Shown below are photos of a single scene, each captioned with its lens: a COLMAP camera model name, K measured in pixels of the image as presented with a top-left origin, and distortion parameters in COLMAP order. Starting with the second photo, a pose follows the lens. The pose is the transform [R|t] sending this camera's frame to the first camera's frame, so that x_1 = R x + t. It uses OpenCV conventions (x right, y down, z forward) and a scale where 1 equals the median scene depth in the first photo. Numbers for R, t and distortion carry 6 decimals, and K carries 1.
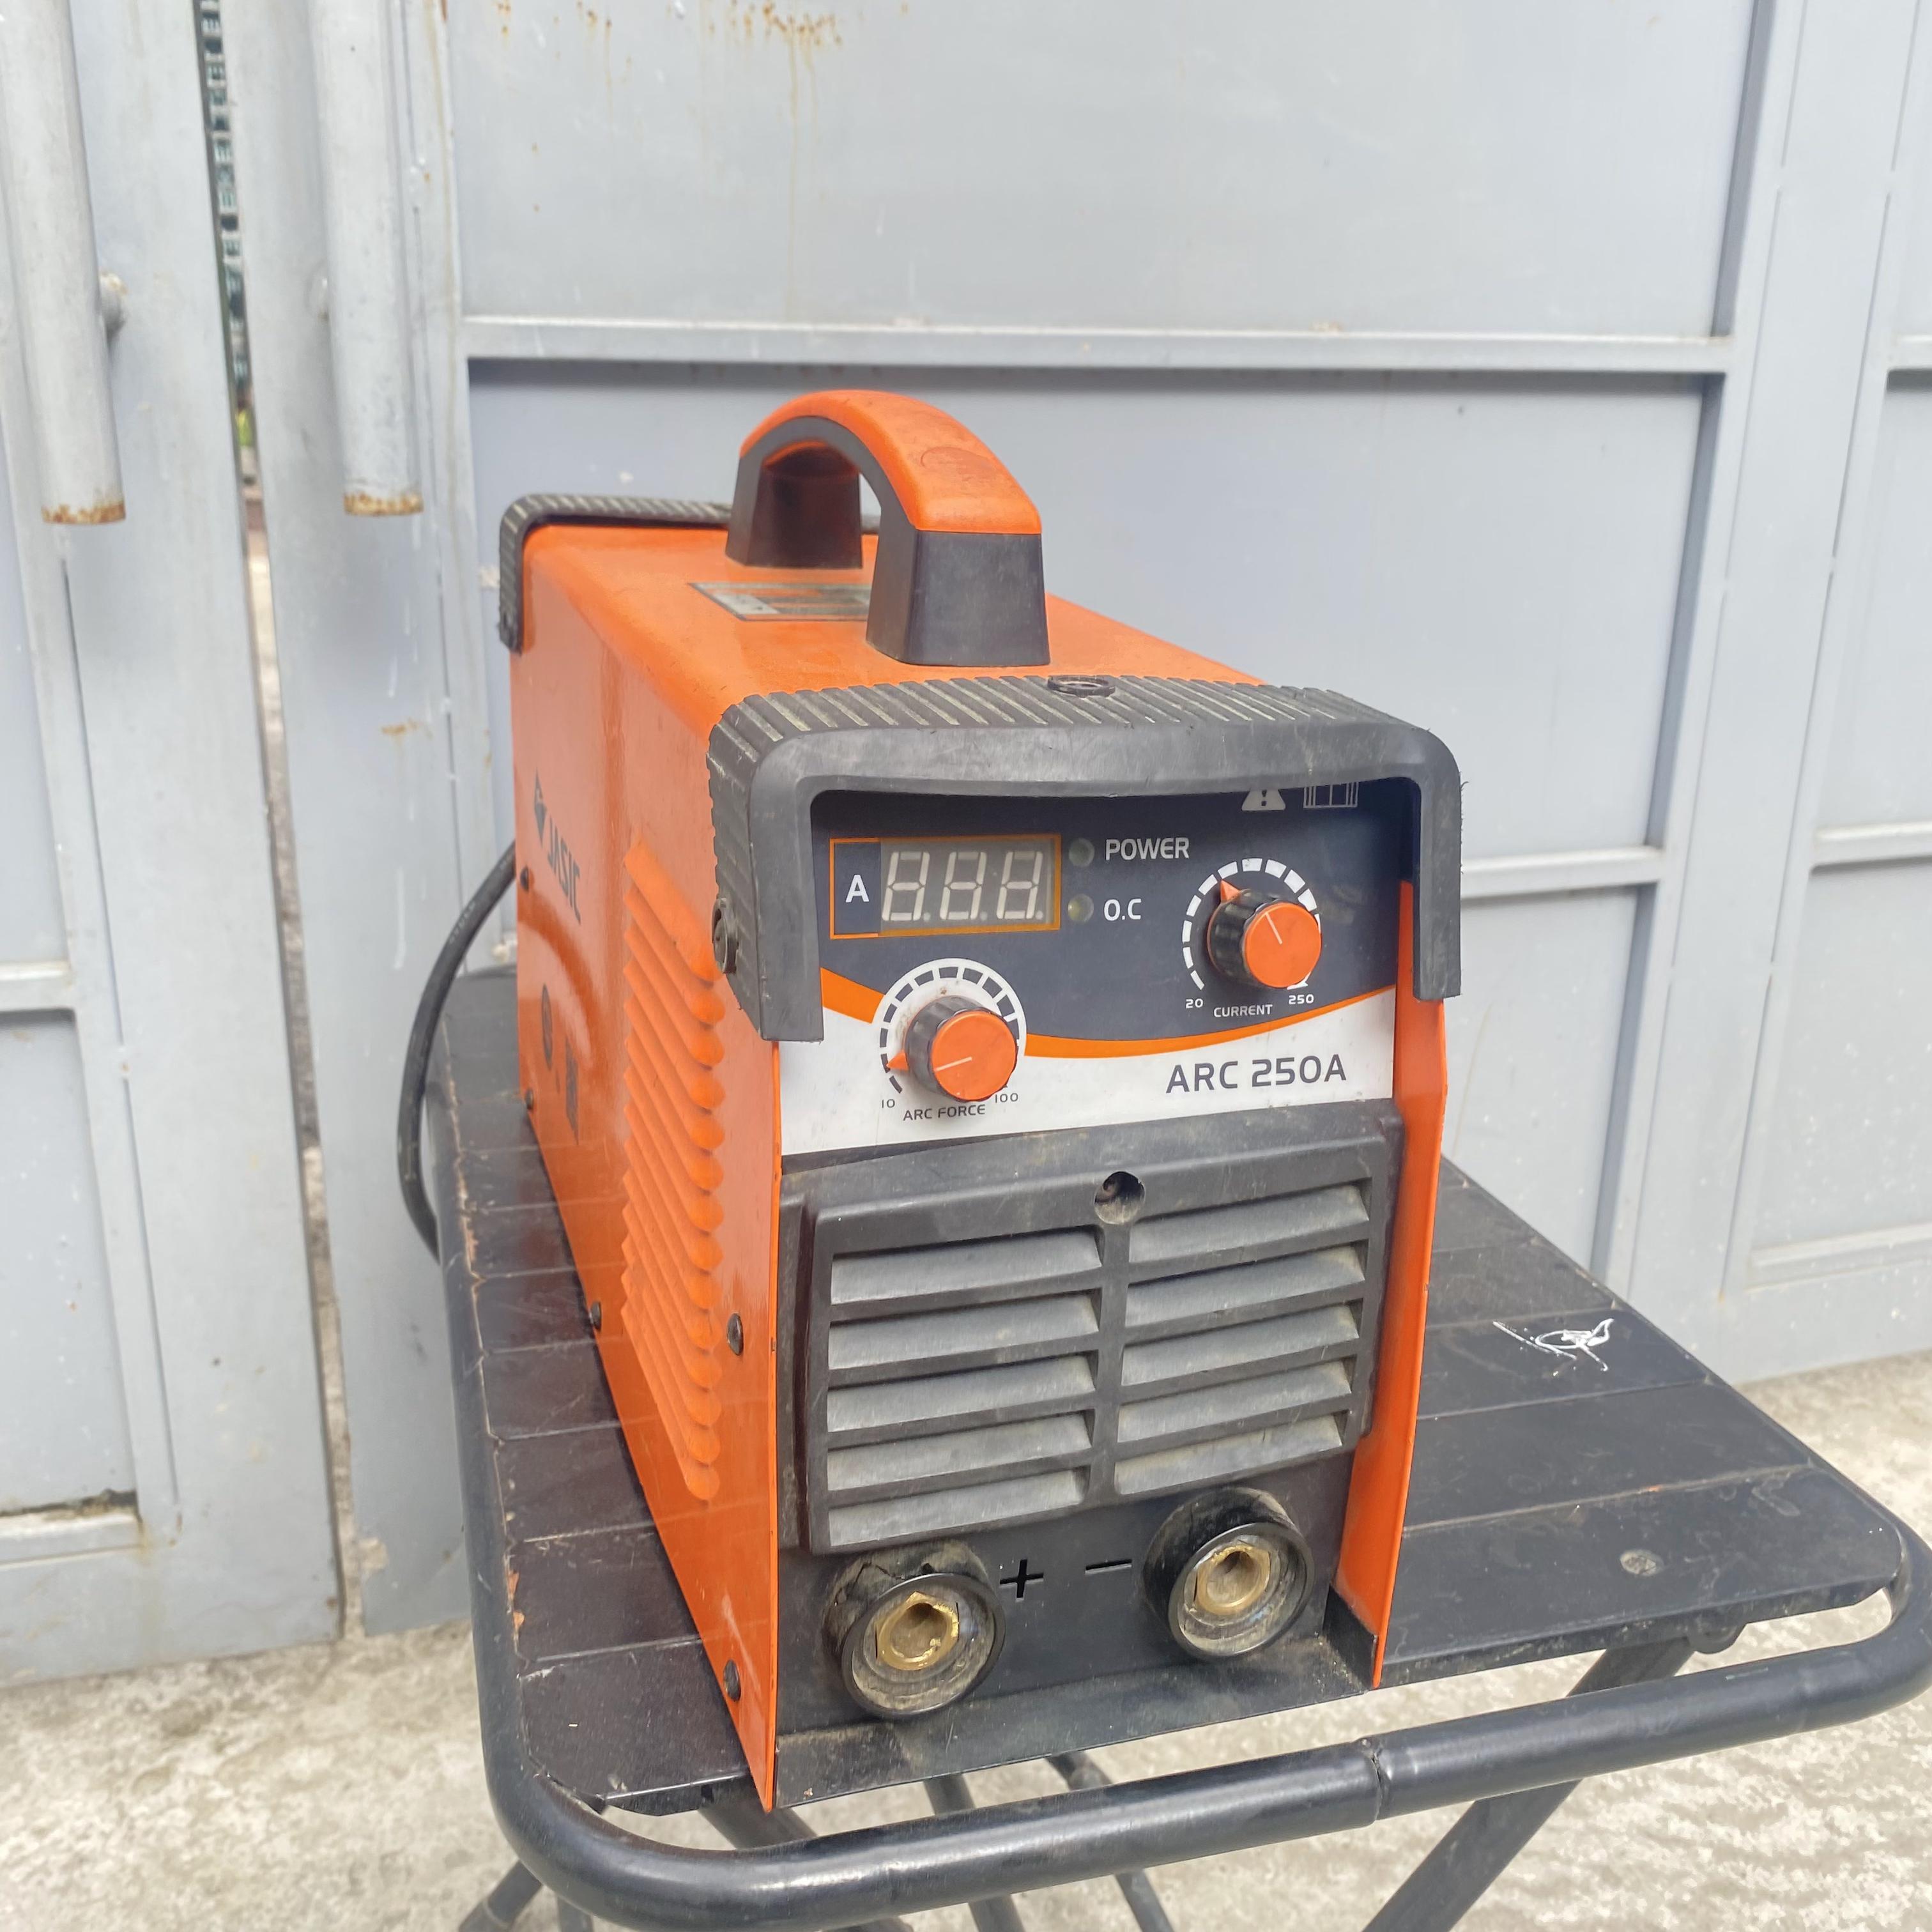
lens RADIAL K [[1980.4, 0, 966.0], [0, 1980.4, 966.0], [0, 0, 1]] dist [-0.024906, 0.015731]
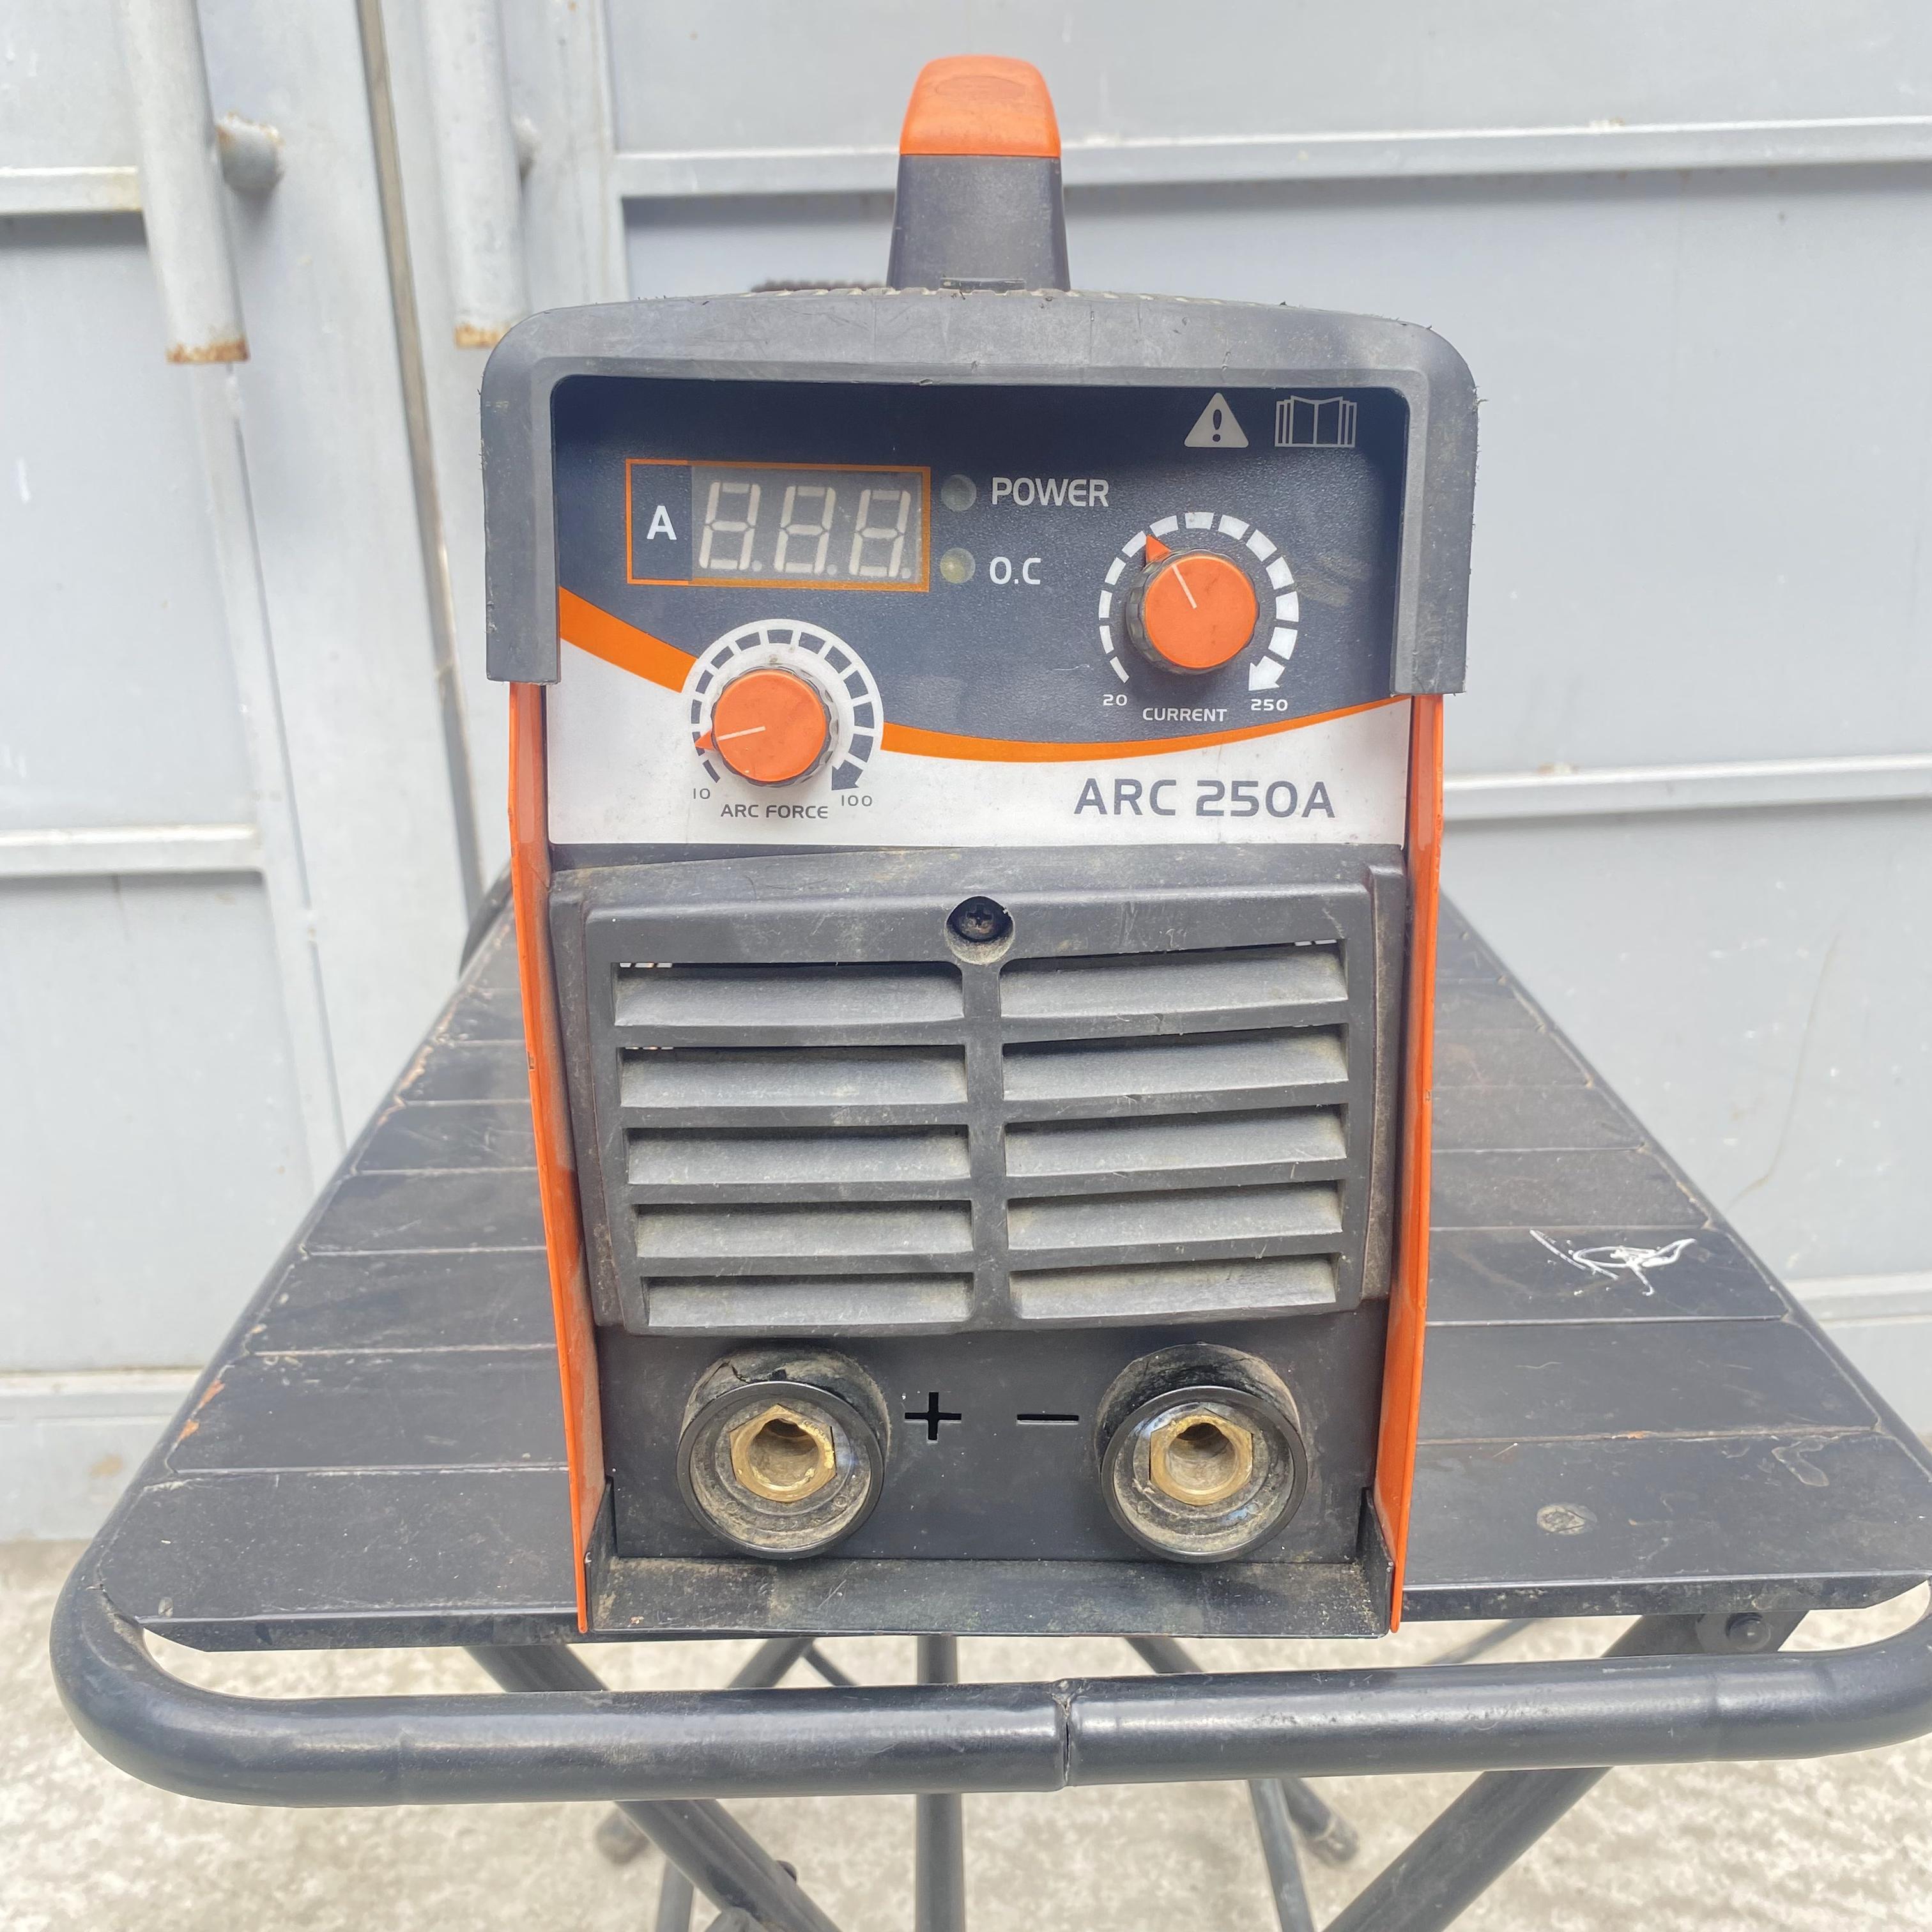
lens RADIAL K [[1980.4, 0, 966.0], [0, 1980.4, 966.0], [0, 0, 1]] dist [-0.024906, 0.015731]
pose [[0.964503, 0.036341, -0.261561, 0.177369], [-0.035075, 0.999339, 0.009510, 0.051871], [0.261733, 0.000002, 0.965140, 0.118350]]
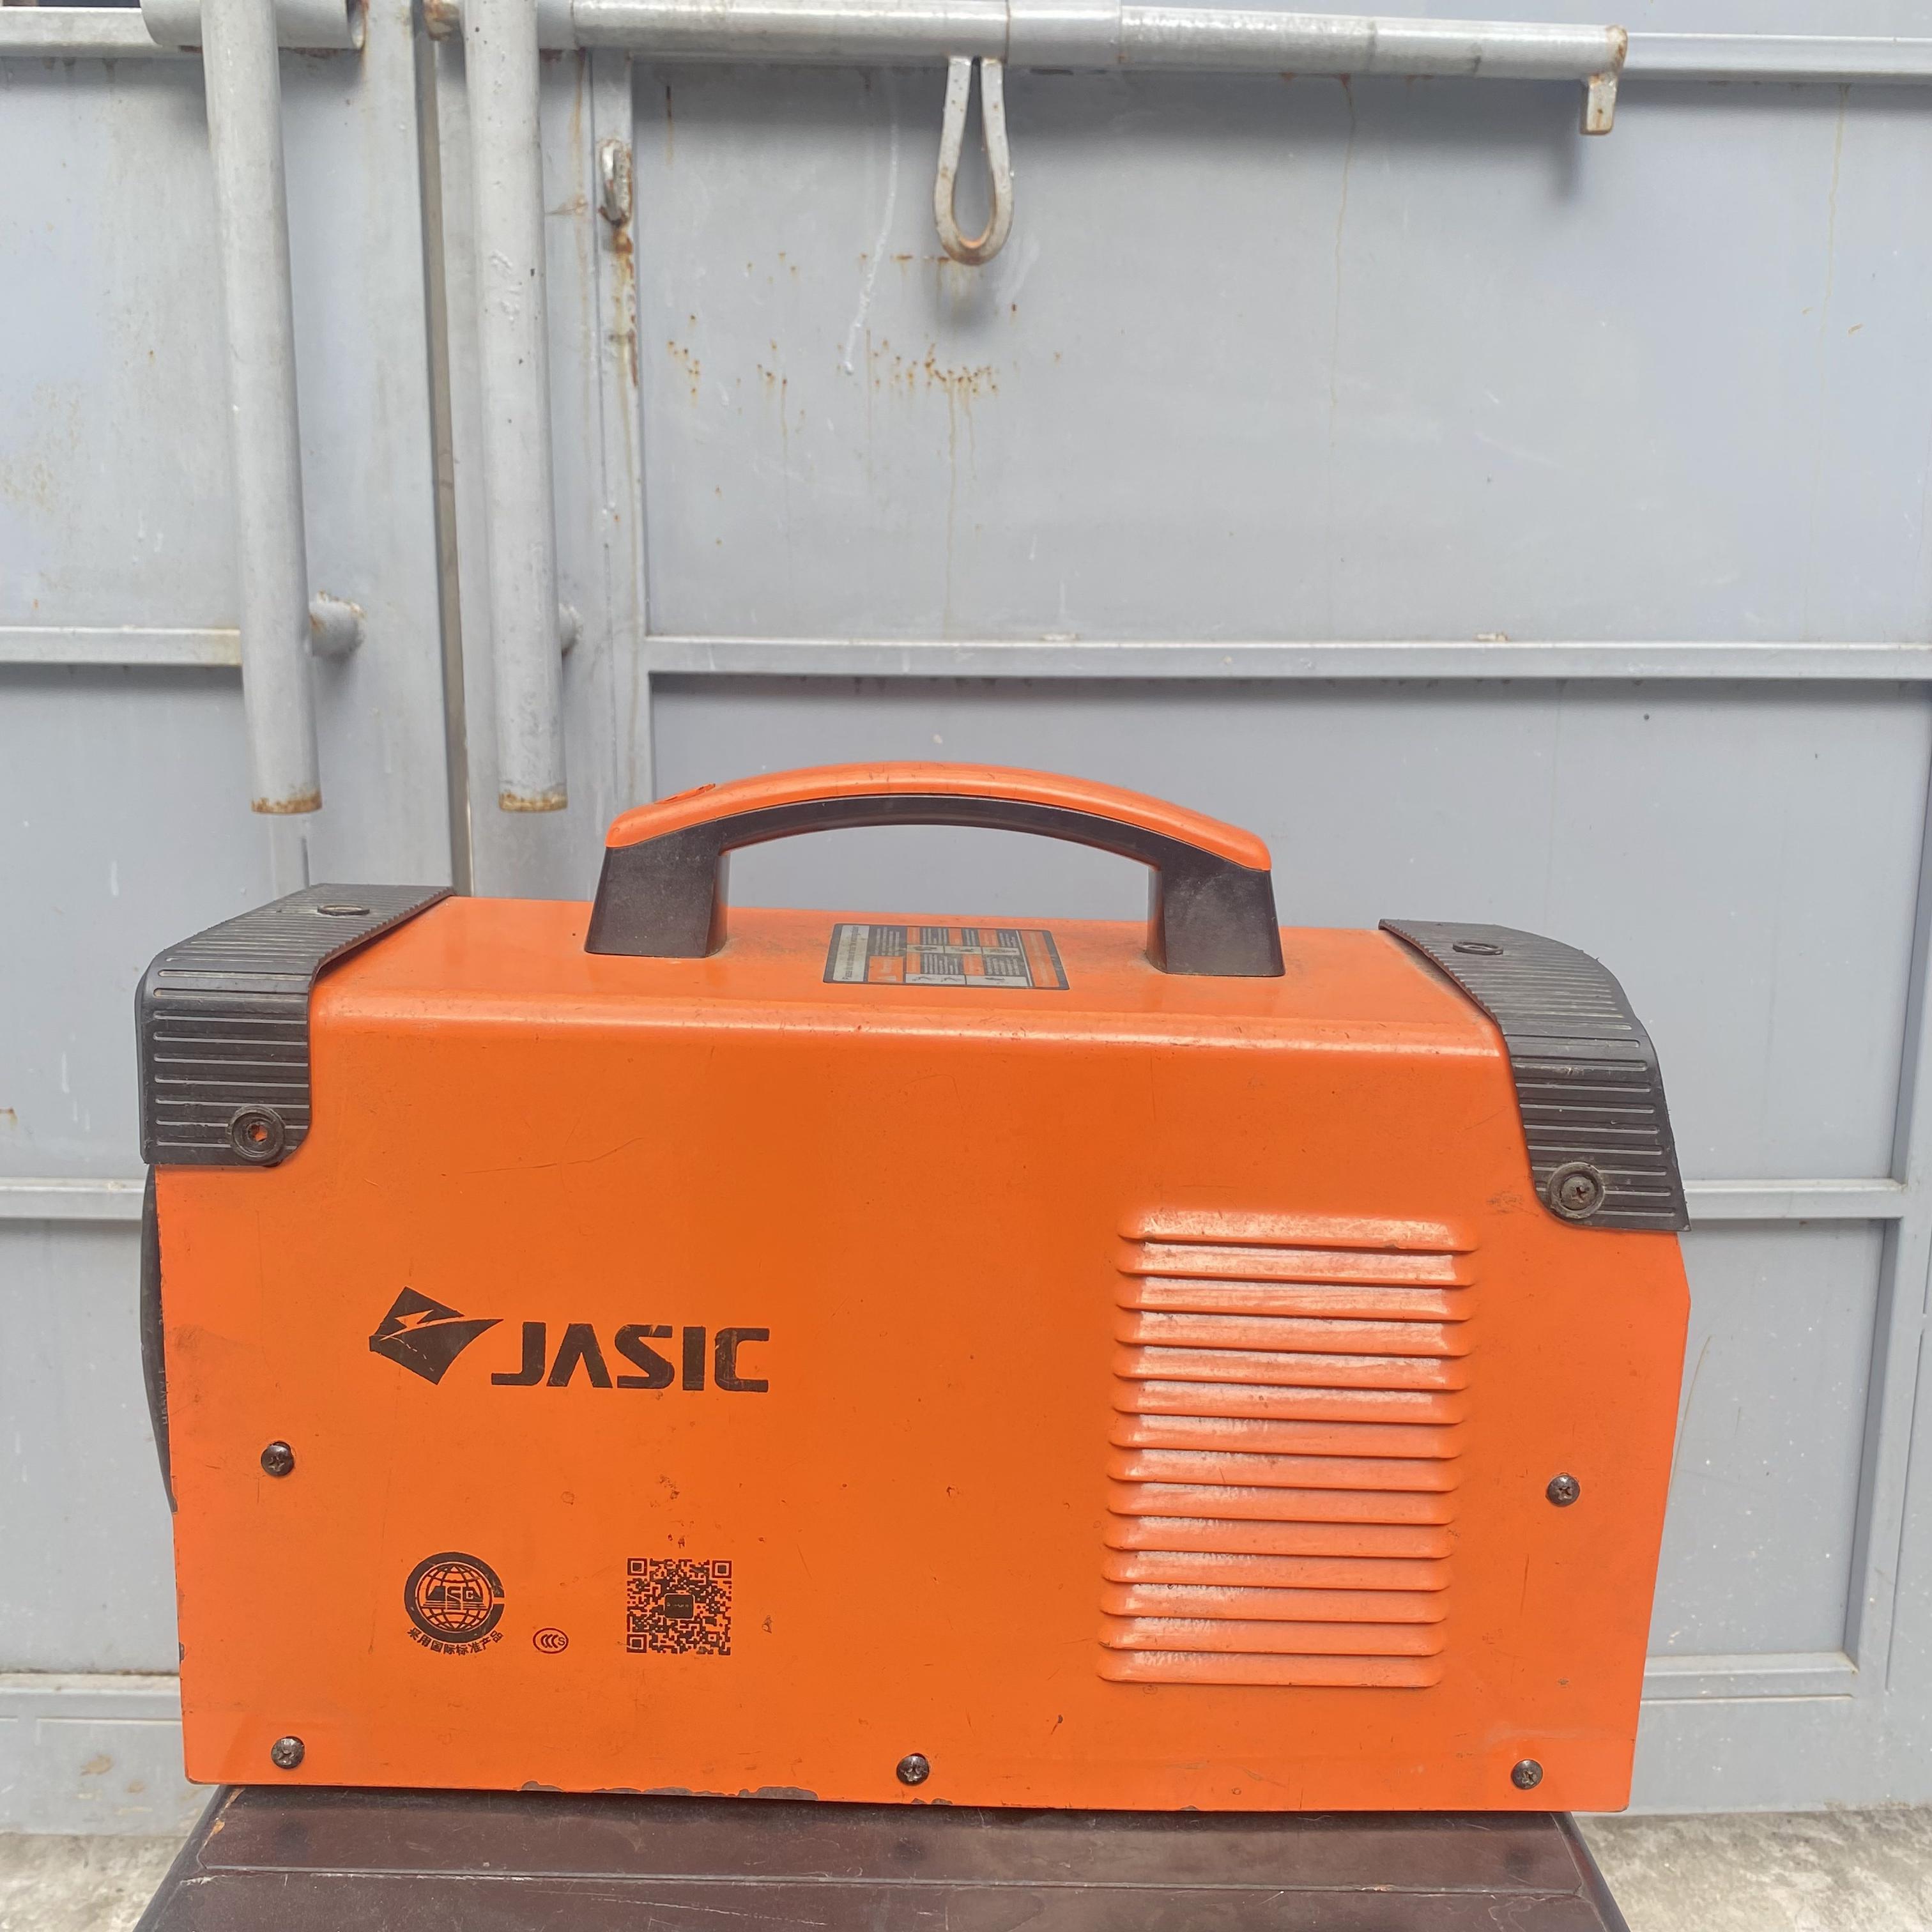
lens RADIAL K [[1965.4, 0, 966.0], [0, 1965.4, 966.0], [0, 0, 1]] dist [0.056154, -0.107988]
pose [[0.961341, 0.046274, -0.271443, 0.239522], [-0.078702, 0.990831, -0.109819, -0.032000], [0.263872, 0.126937, 0.956169, -0.009296]]
